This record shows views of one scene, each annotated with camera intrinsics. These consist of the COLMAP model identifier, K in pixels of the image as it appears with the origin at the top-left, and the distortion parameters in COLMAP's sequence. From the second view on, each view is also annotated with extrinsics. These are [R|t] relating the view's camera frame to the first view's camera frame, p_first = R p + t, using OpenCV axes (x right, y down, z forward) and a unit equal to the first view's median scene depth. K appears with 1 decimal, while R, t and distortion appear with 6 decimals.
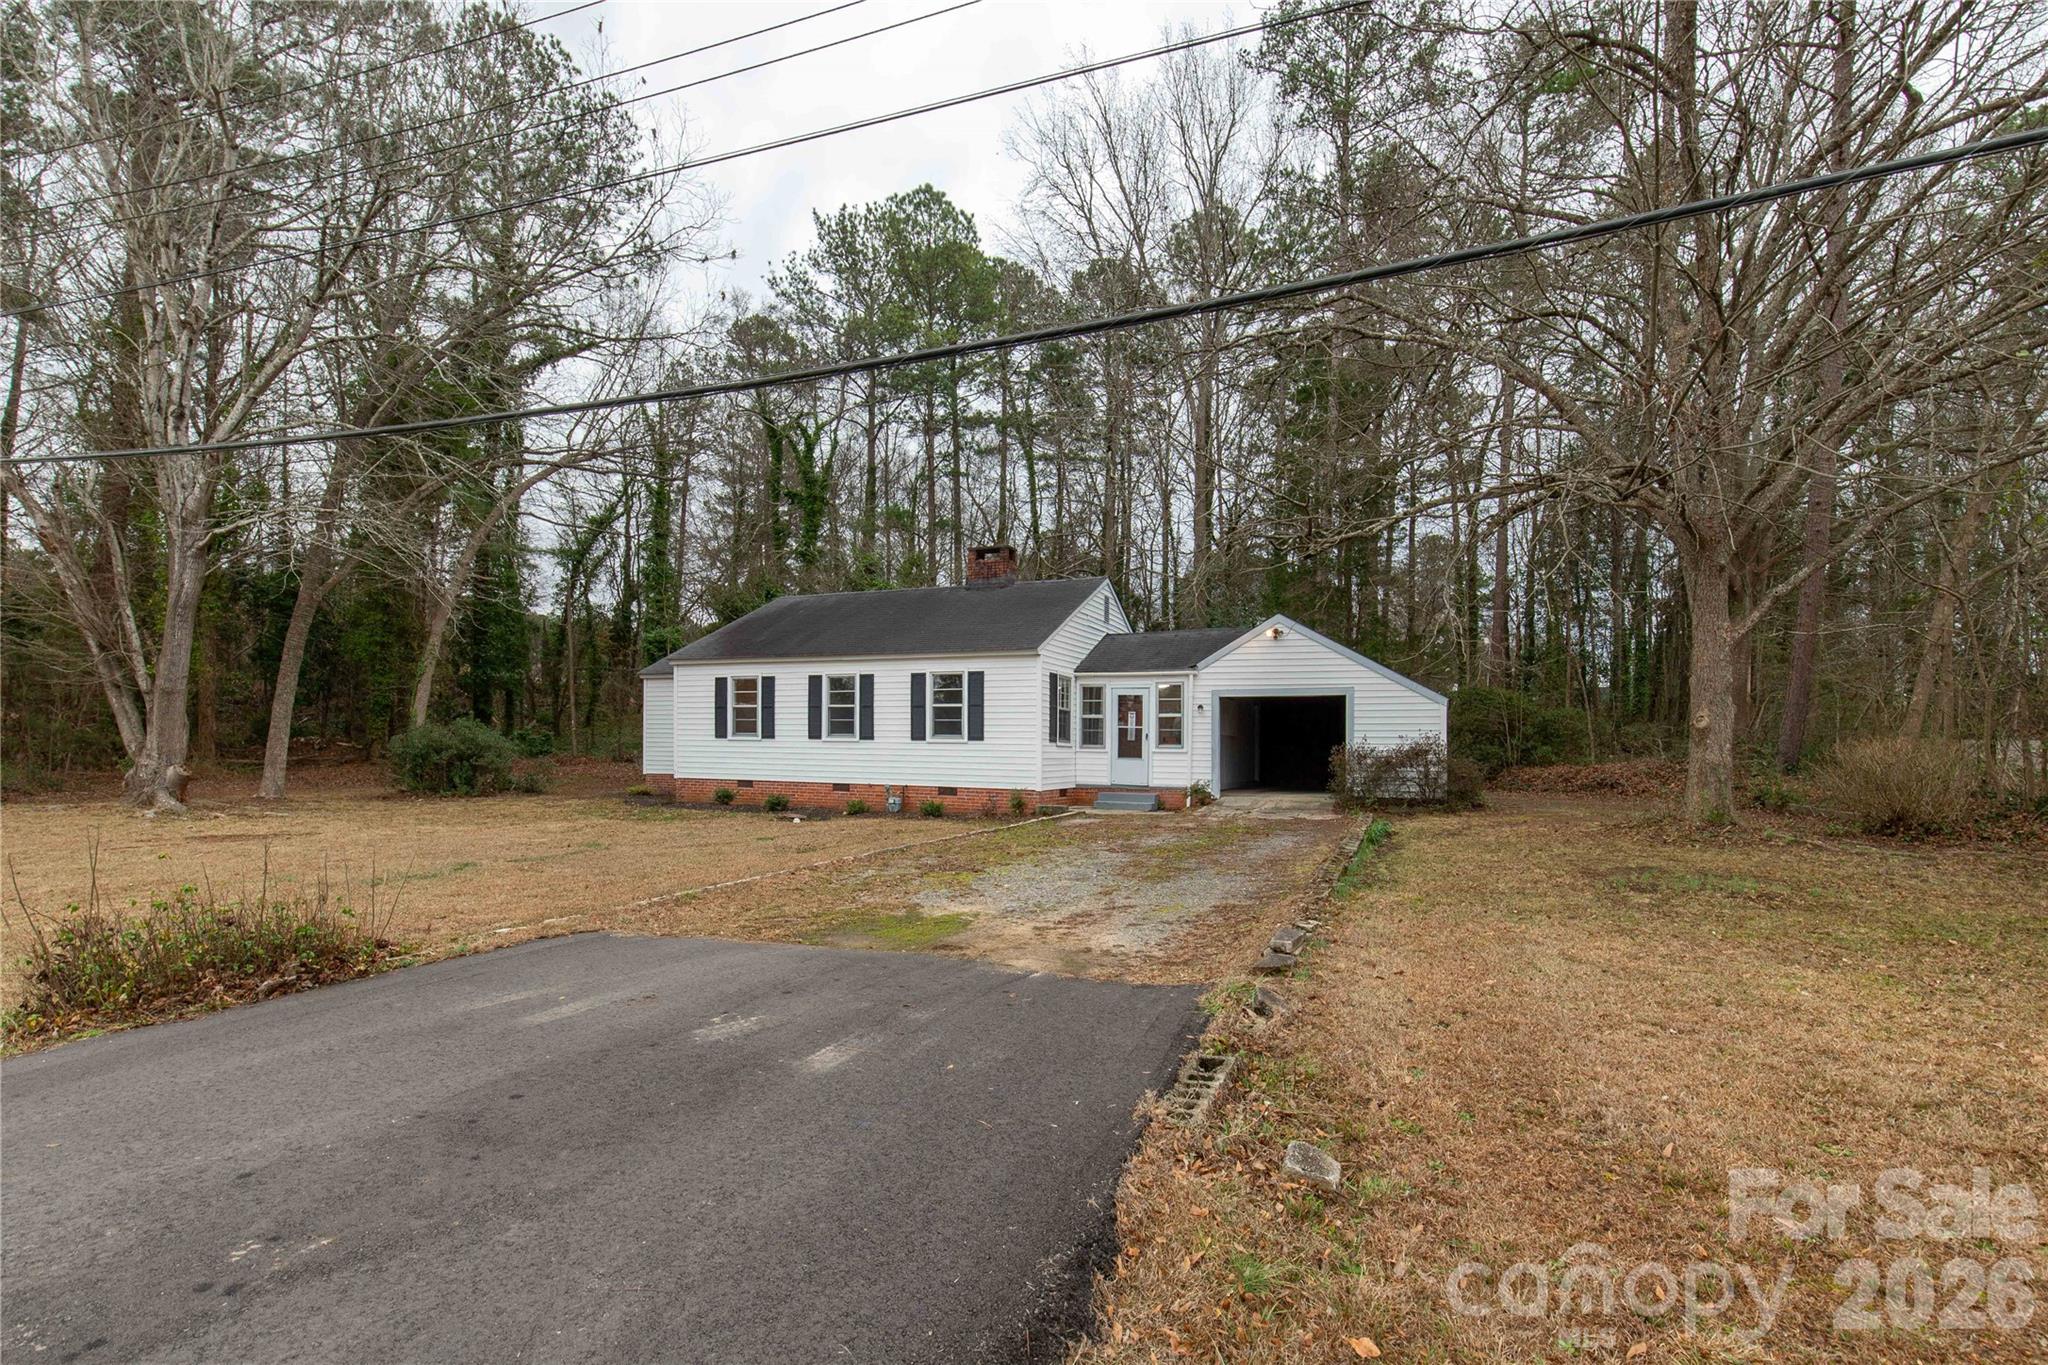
lens RADIAL K [[949.7, 0, 1009.0], [0, 949.7, 751.0], [0, 0, 1]] dist [-0.001093, -0.000137]
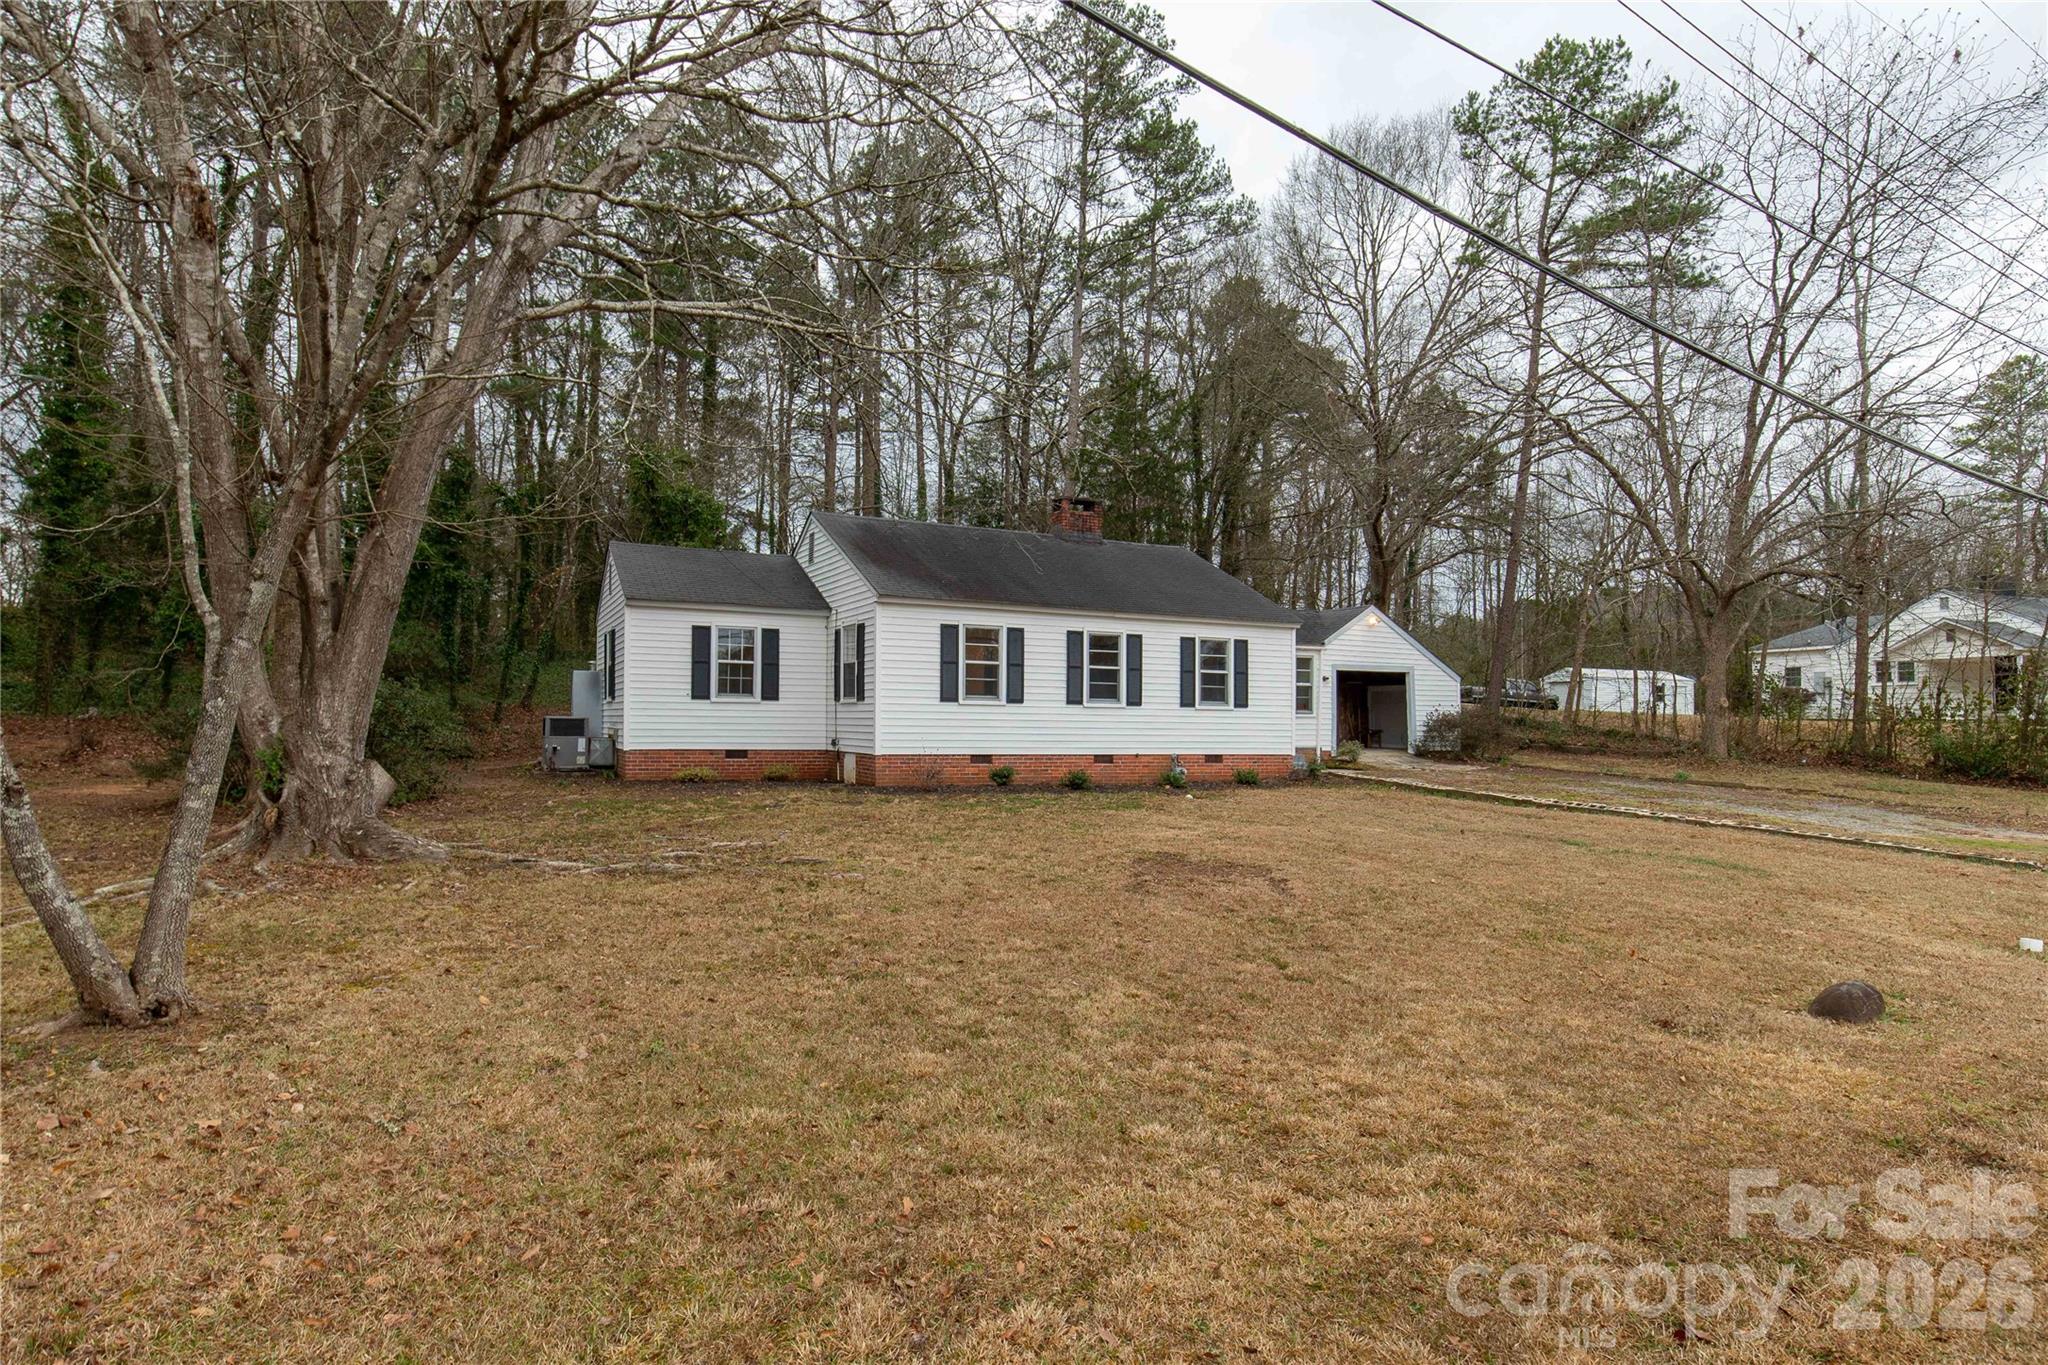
lens RADIAL K [[1111.4, 0, 1022.8], [0, 1111.4, 687.4], [0, 0, 1]] dist [-0.000888, -0.000044]
pose [[0.606459, 0.013743, 0.794996, -1.060194], [-0.001980, 0.999874, -0.015773, -0.012678], [-0.795112, 0.007991, 0.606410, 0.437214]]
